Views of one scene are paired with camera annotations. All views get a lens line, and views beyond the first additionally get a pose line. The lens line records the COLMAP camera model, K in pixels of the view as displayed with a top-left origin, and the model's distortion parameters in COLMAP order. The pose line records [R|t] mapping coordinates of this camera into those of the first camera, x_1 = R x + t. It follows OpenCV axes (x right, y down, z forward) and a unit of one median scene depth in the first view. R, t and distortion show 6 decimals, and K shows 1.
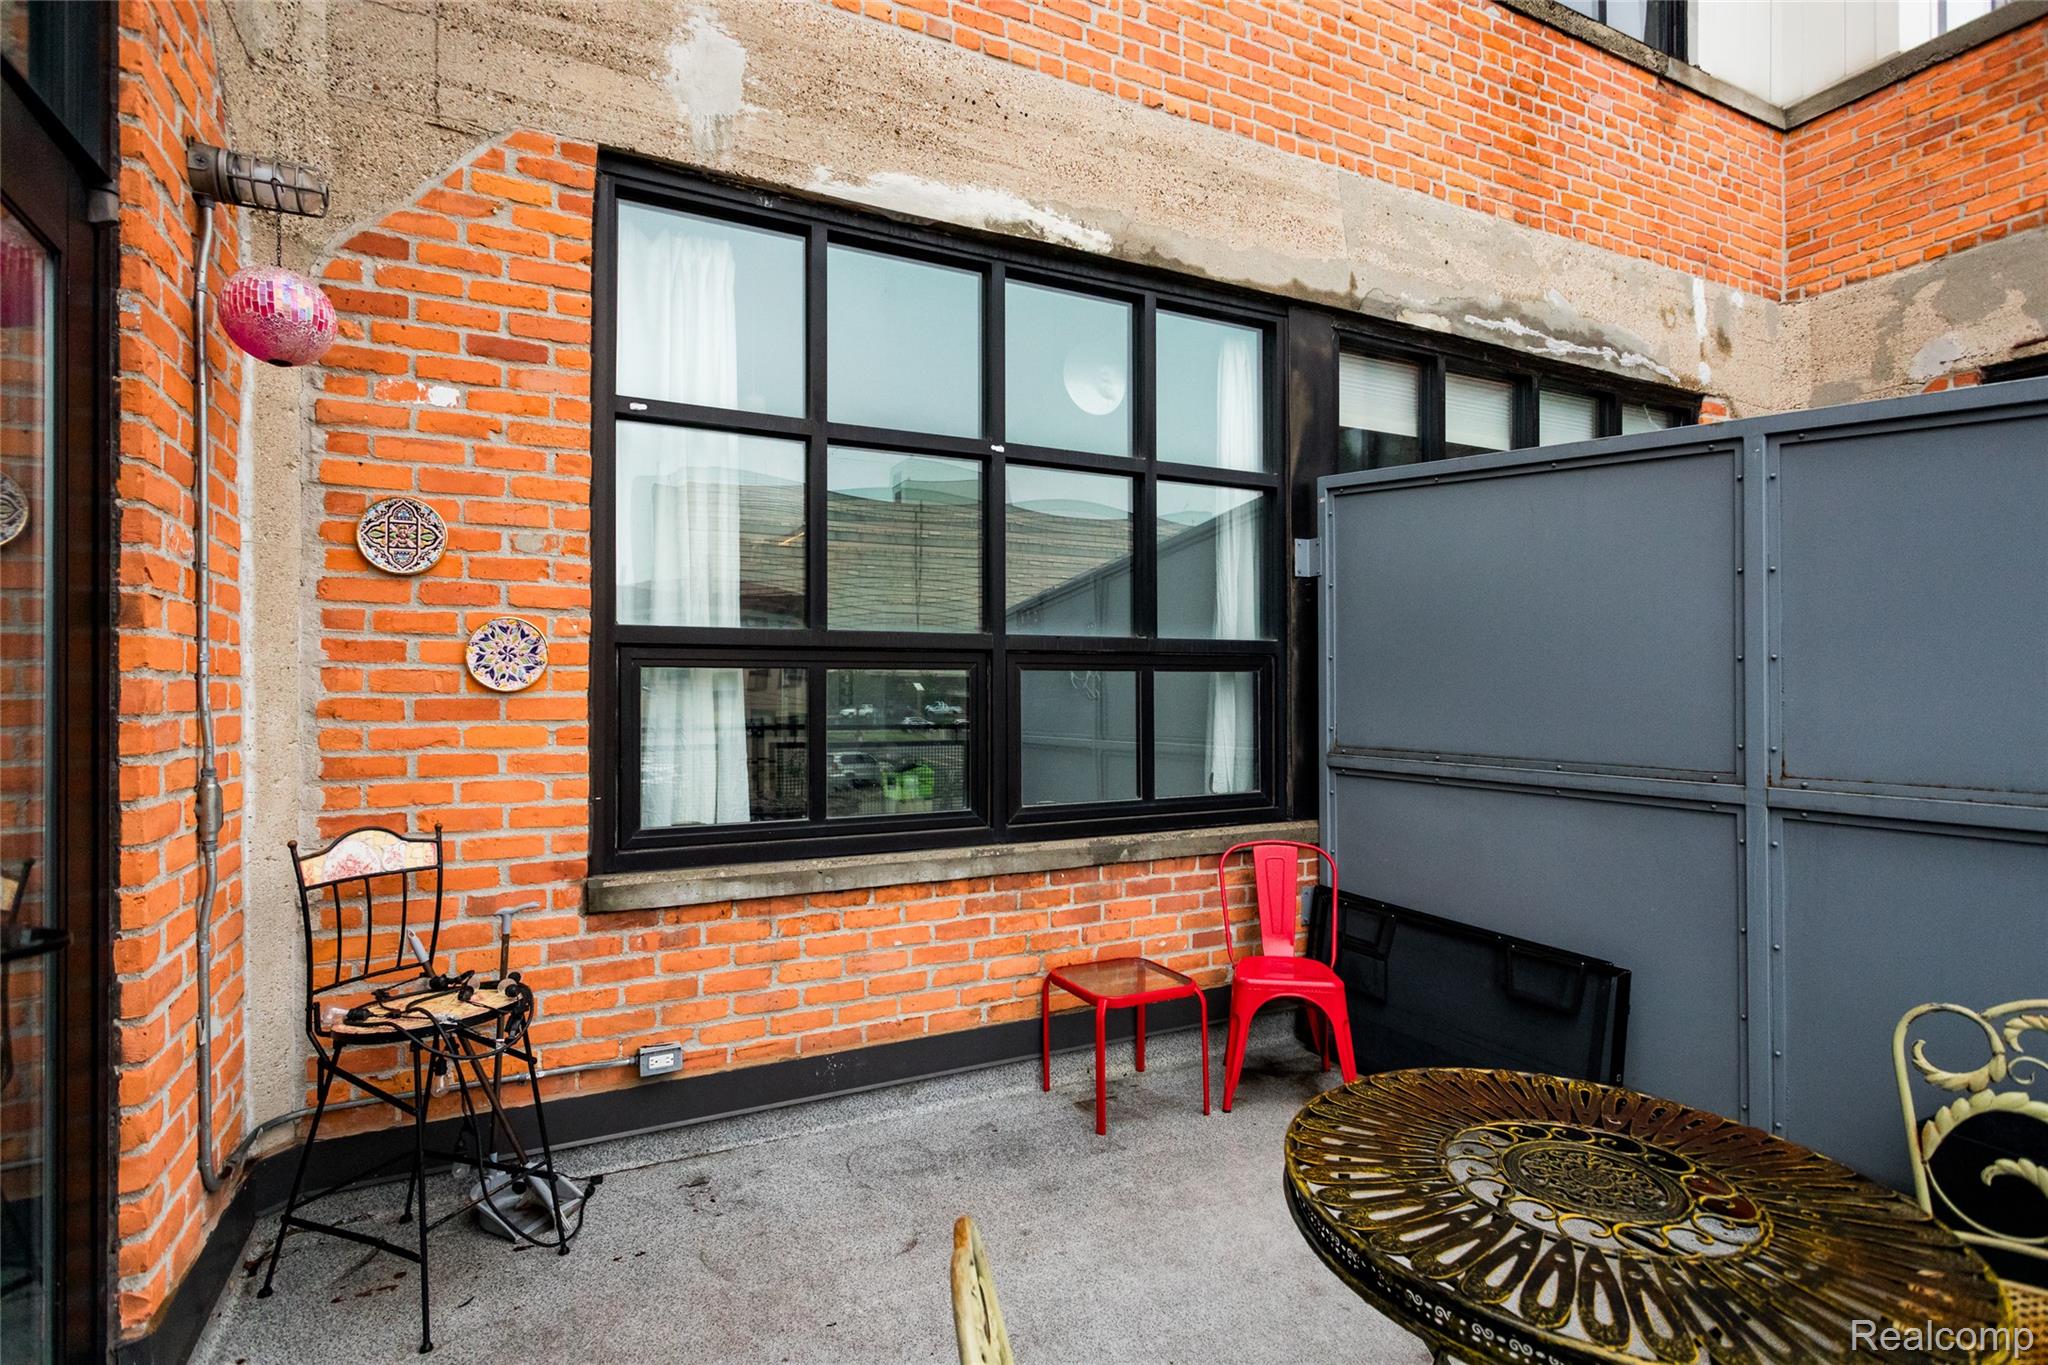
lens RADIAL K [[966.7, 0, 1028.9], [0, 966.7, 679.0], [0, 0, 1]] dist [0.006538, -0.000901]
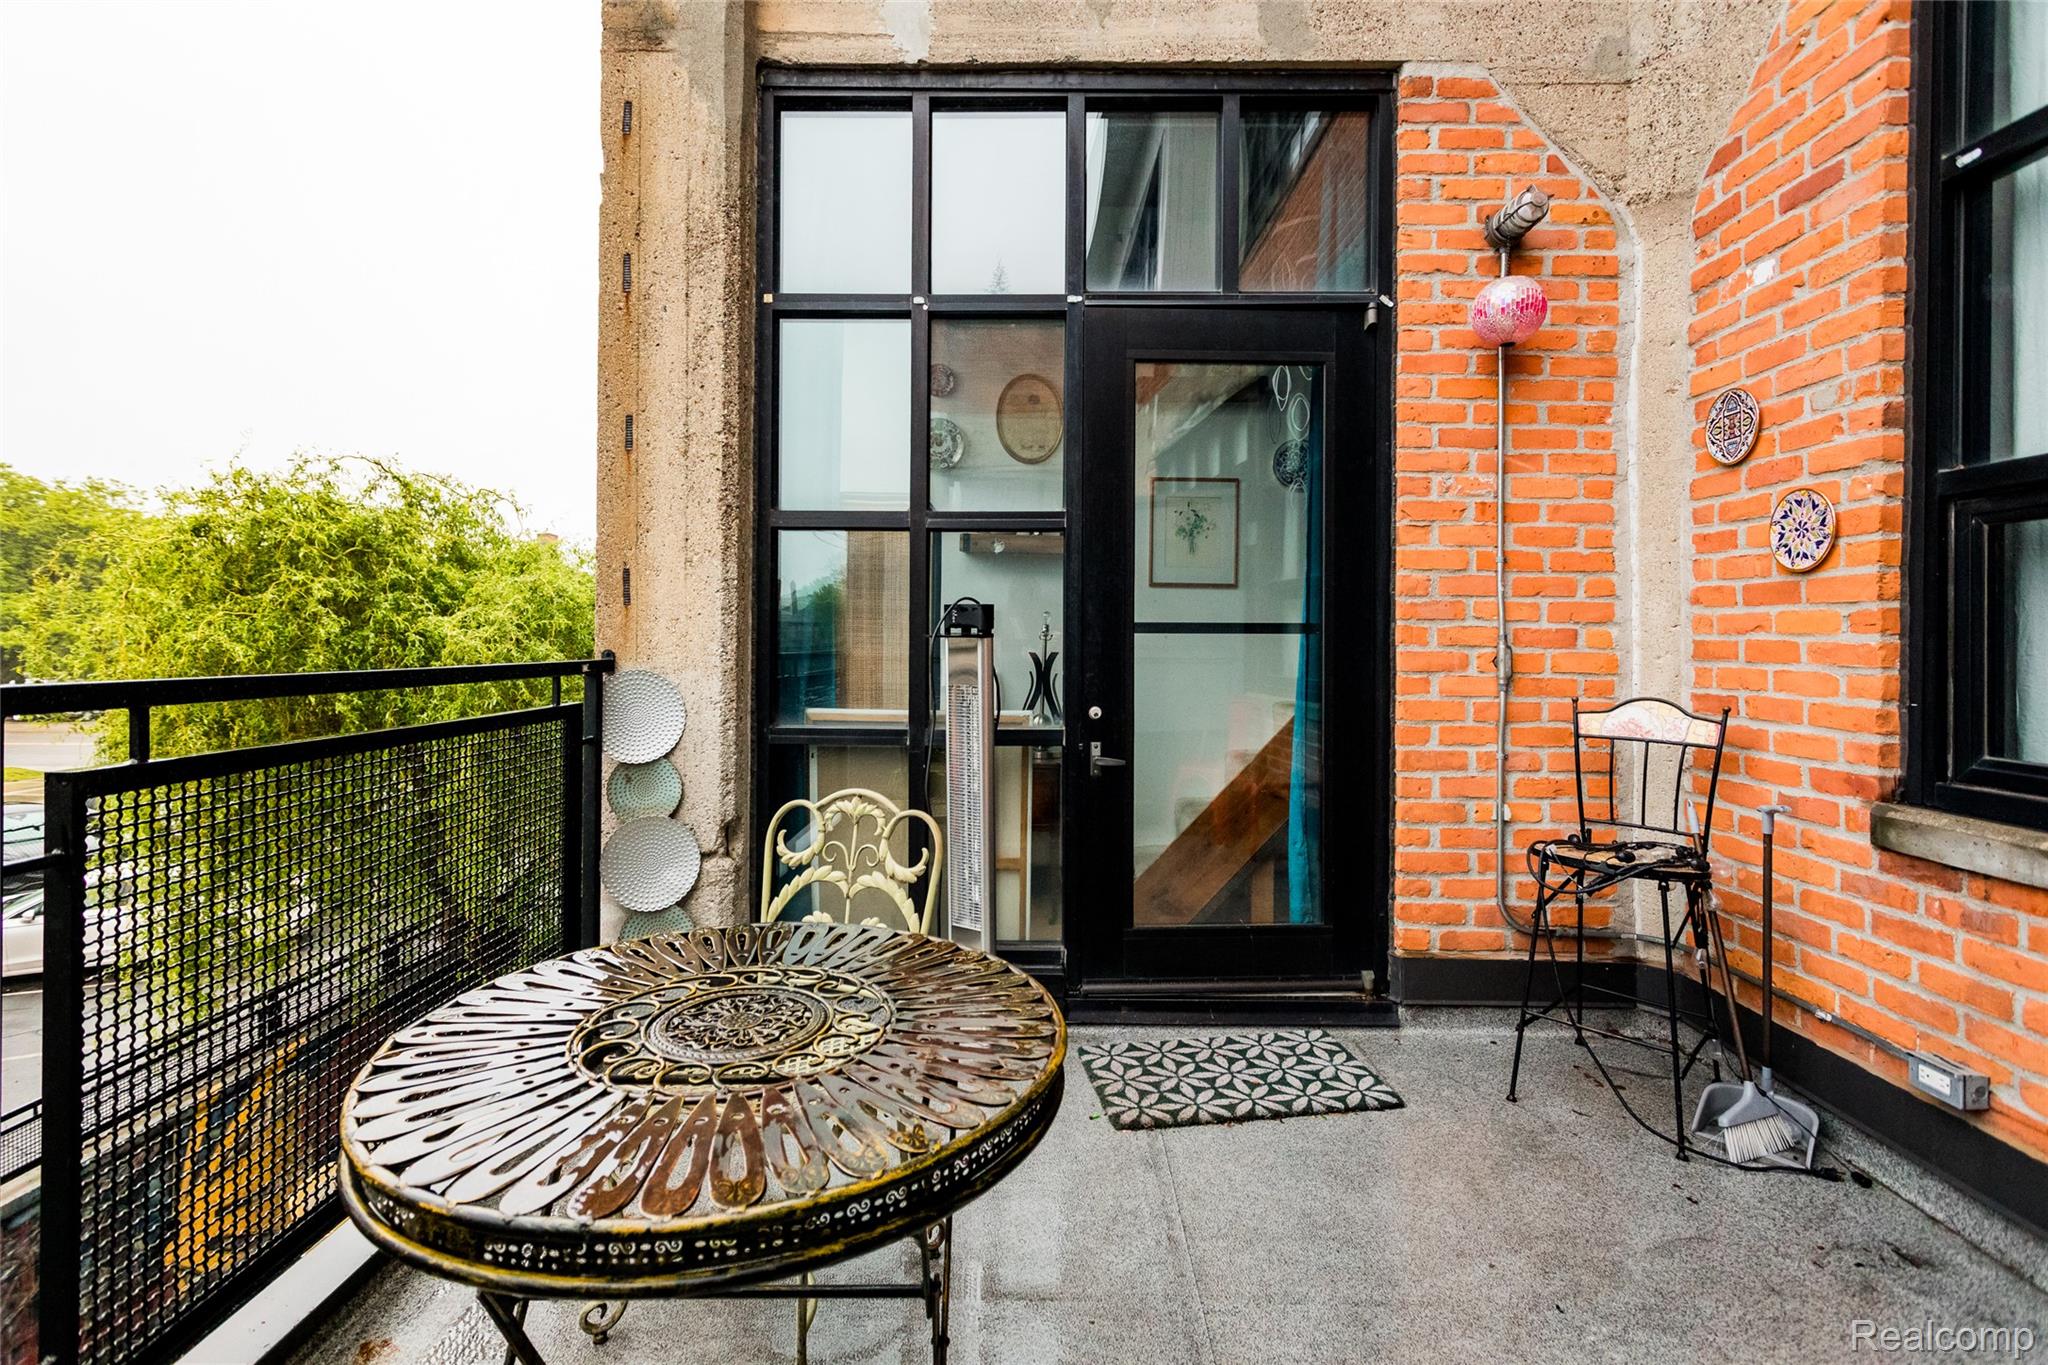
lens RADIAL K [[957.0, 0, 1031.6], [0, 957.0, 633.6], [0, 0, 1]] dist [0.013744, -0.001424]
pose [[-0.450212, -0.007518, -0.892890, 0.561201], [0.000876, 0.999960, -0.008861, 0.075356], [0.892921, -0.004772, -0.450187, 0.740708]]
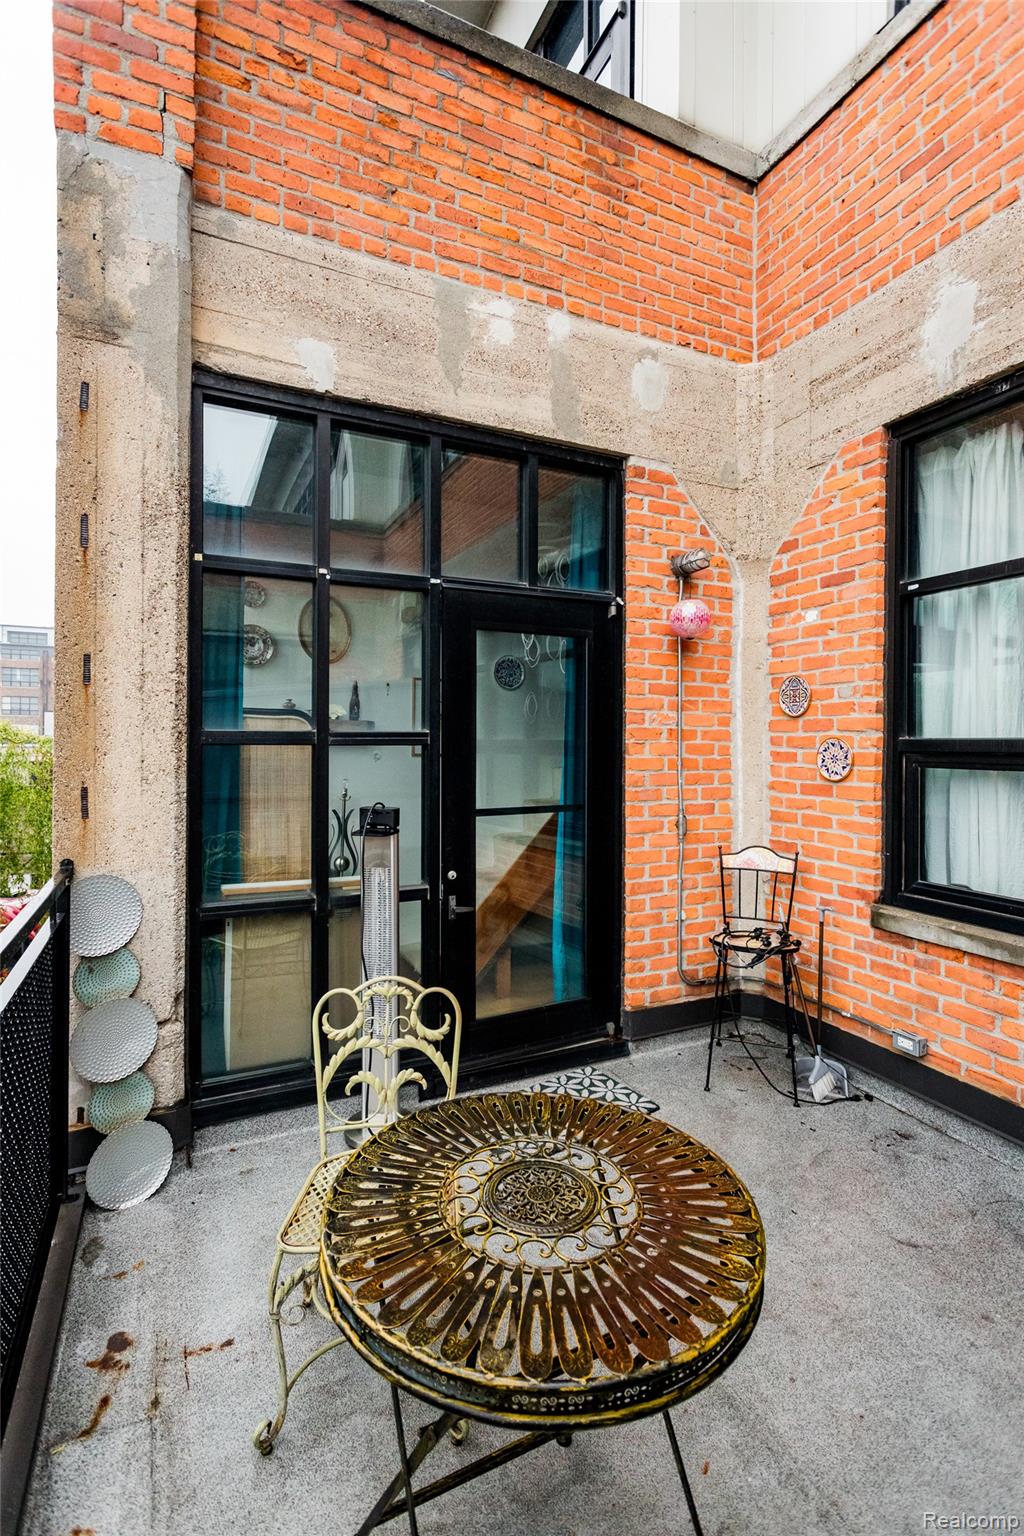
lens RADIAL K [[722.1, 0, 512.0], [0, 722.1, 740.2], [0, 0, 1]] dist [0.004668, 0.000973]
pose [[-0.020325, -0.004326, -0.999784, 0.718310], [0.002916, 0.999986, -0.004386, -0.052893], [0.999789, -0.003004, -0.020312, 0.445139]]
